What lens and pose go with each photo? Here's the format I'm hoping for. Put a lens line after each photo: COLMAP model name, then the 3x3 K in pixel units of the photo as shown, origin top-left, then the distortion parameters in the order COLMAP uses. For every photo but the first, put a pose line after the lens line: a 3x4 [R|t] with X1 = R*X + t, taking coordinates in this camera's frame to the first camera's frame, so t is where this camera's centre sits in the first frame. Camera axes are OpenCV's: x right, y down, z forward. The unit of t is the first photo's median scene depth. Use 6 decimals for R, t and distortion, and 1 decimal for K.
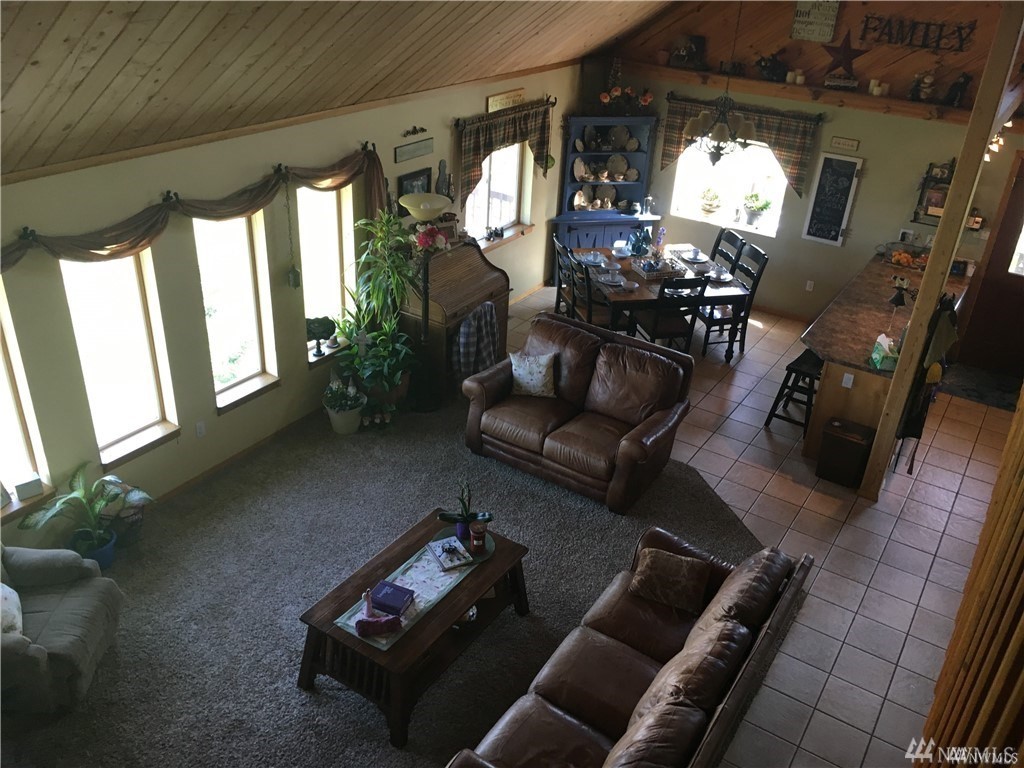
lens RADIAL K [[874.3, 0, 516.6], [0, 874.3, 385.7], [0, 0, 1]] dist [0.072237, -0.102057]
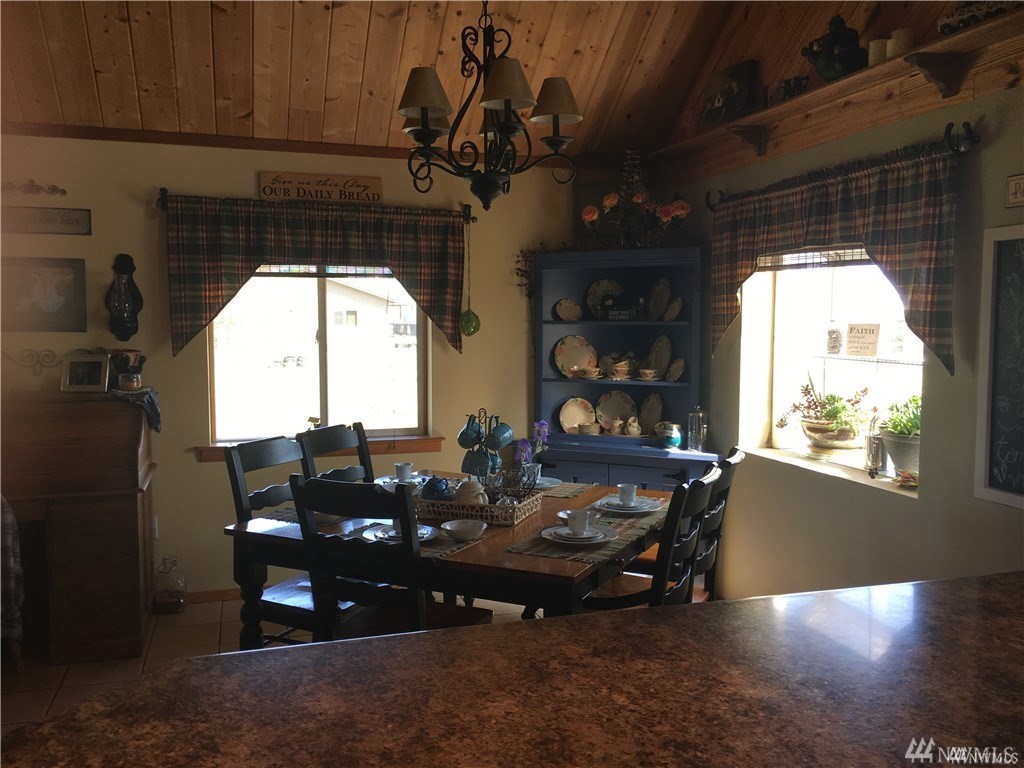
lens RADIAL K [[874.3, 0, 515.0], [0, 874.3, 378.9], [0, 0, 1]] dist [0.072237, -0.102057]
pose [[0.770780, -0.003398, -0.637092, 0.395586], [-0.273435, 0.901438, -0.335622, -0.051706], [0.575440, 0.432894, 0.693882, 0.653144]]
